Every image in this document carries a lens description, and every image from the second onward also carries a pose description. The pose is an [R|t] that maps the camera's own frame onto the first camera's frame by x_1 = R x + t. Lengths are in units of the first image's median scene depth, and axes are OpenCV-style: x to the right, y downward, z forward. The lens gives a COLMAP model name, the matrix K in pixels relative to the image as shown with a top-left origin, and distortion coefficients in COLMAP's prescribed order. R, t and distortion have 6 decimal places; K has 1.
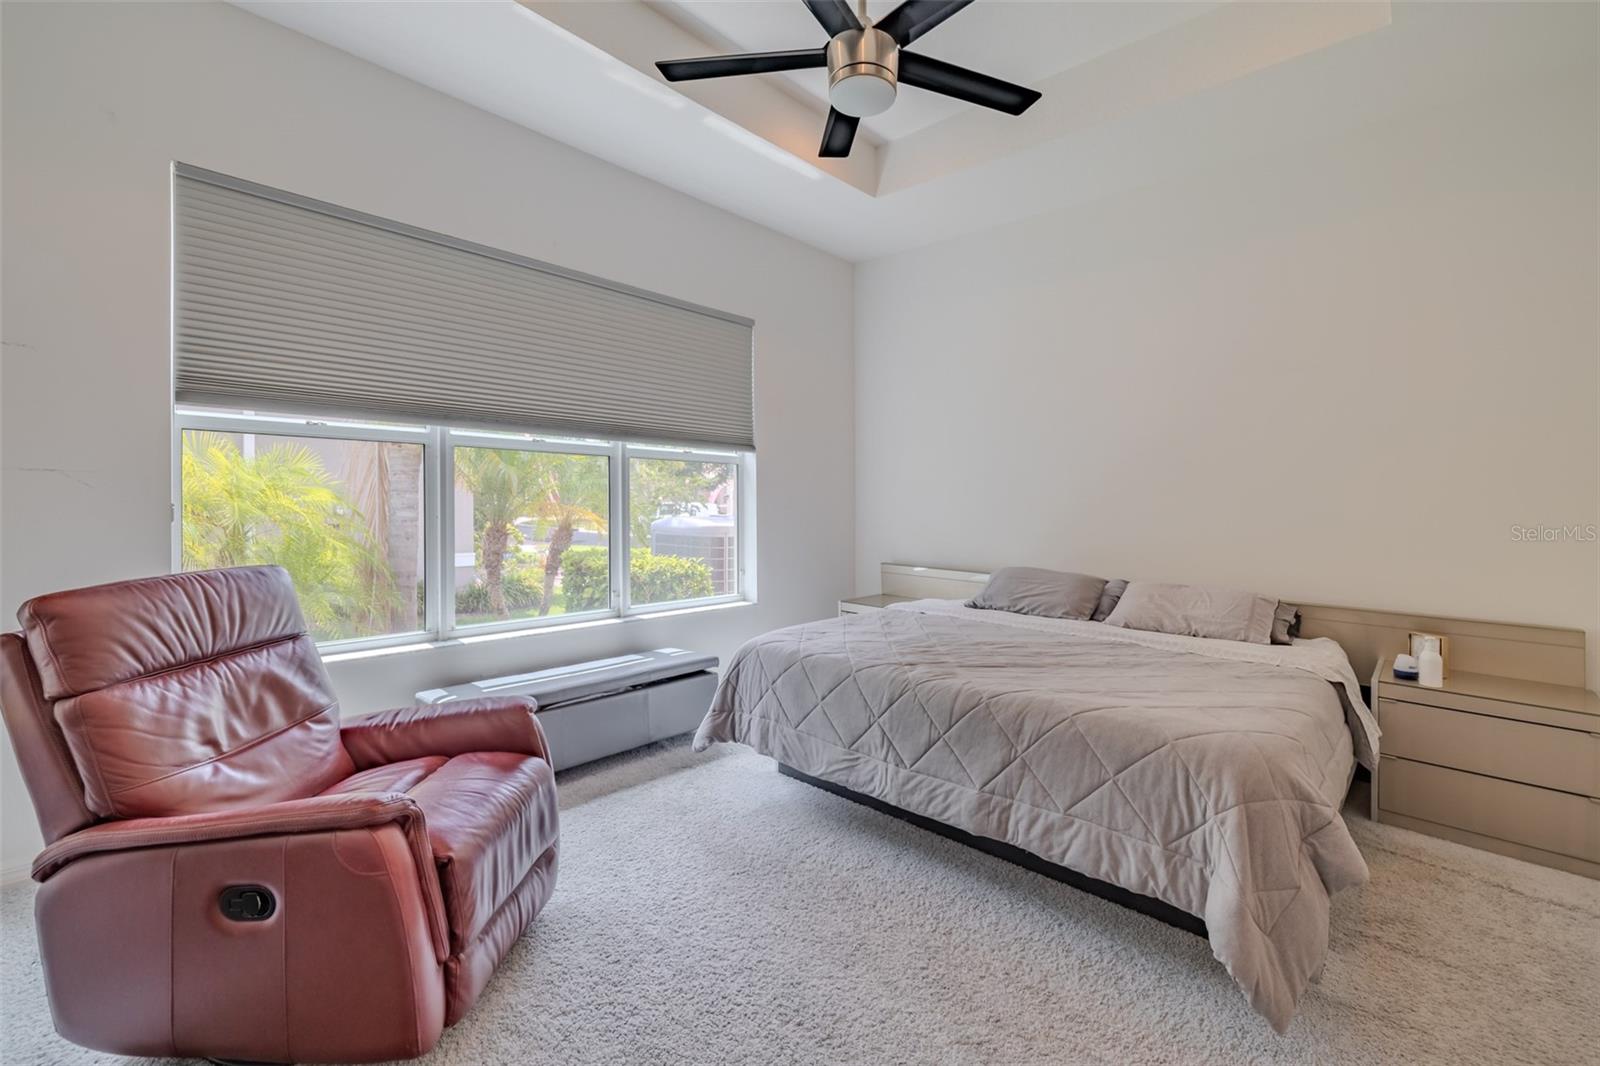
lens RADIAL K [[681.2, 0, 799.8], [0, 681.2, 506.3], [0, 0, 1]] dist [-0.000939, -0.000126]
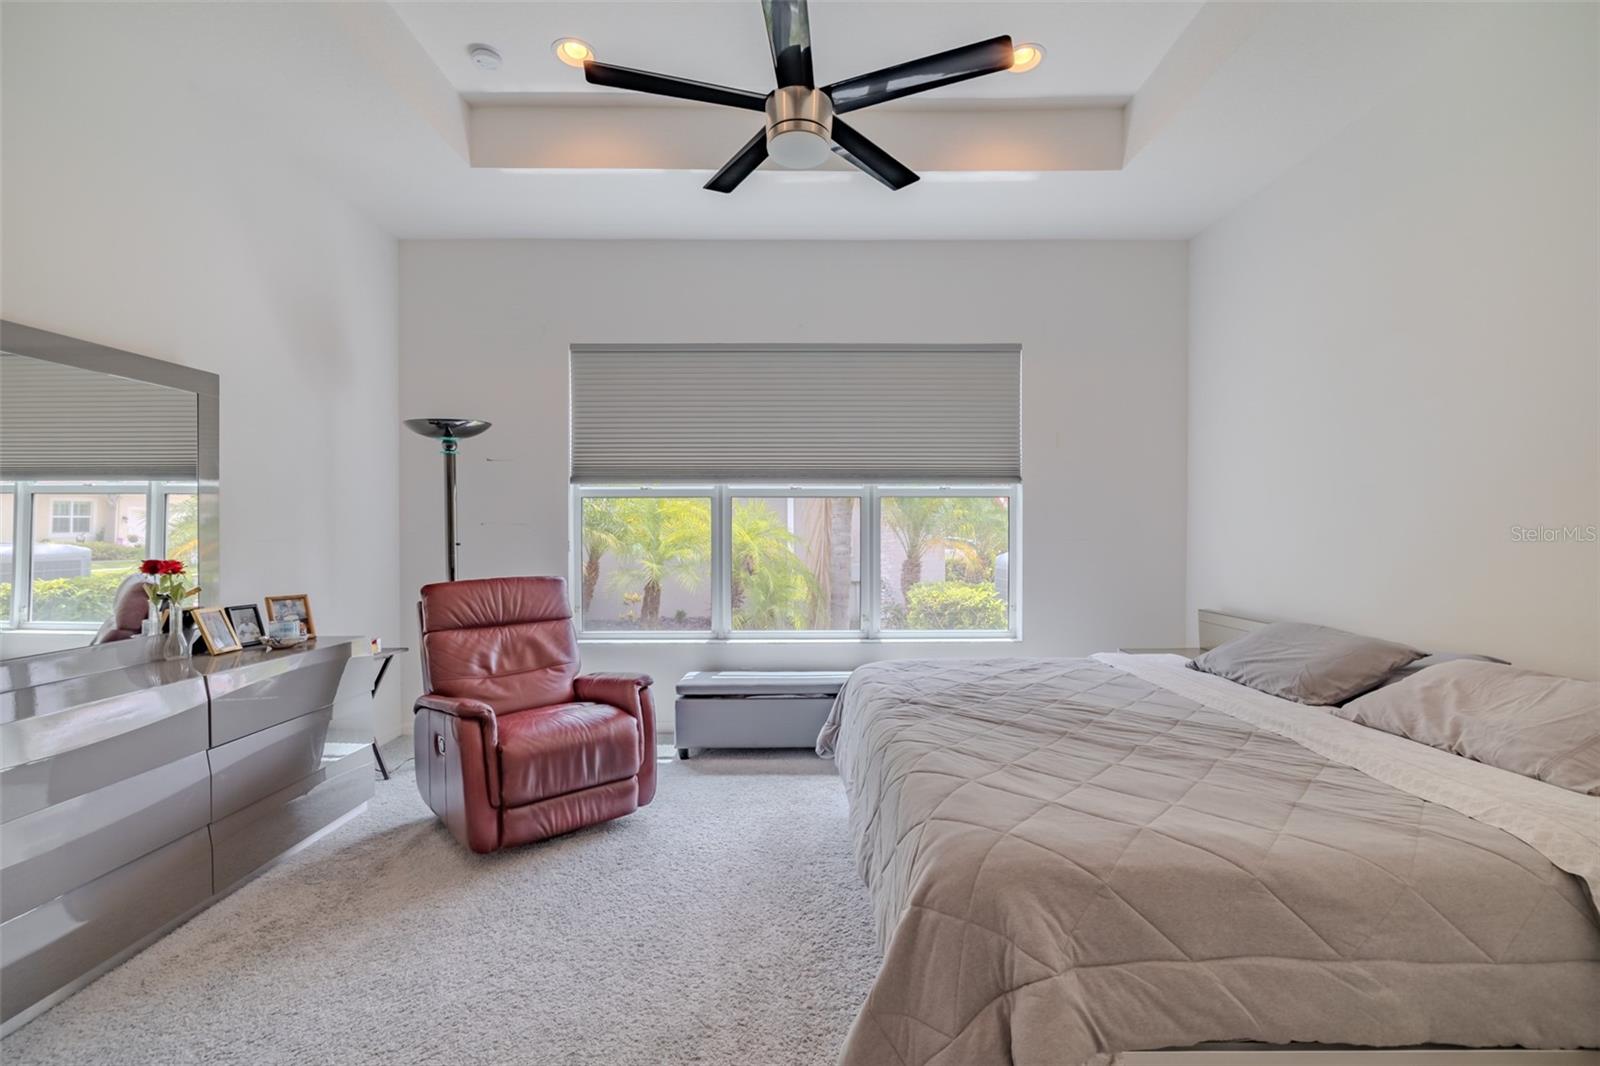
lens RADIAL K [[681.9, 0, 801.3], [0, 681.9, 540.2], [0, 0, 1]] dist [0.033197, 0.000082]
pose [[0.692459, -0.008919, -0.721402, 0.746586], [0.006401, 0.999960, -0.006219, 0.007994], [0.721429, -0.000311, 0.692489, 0.208938]]
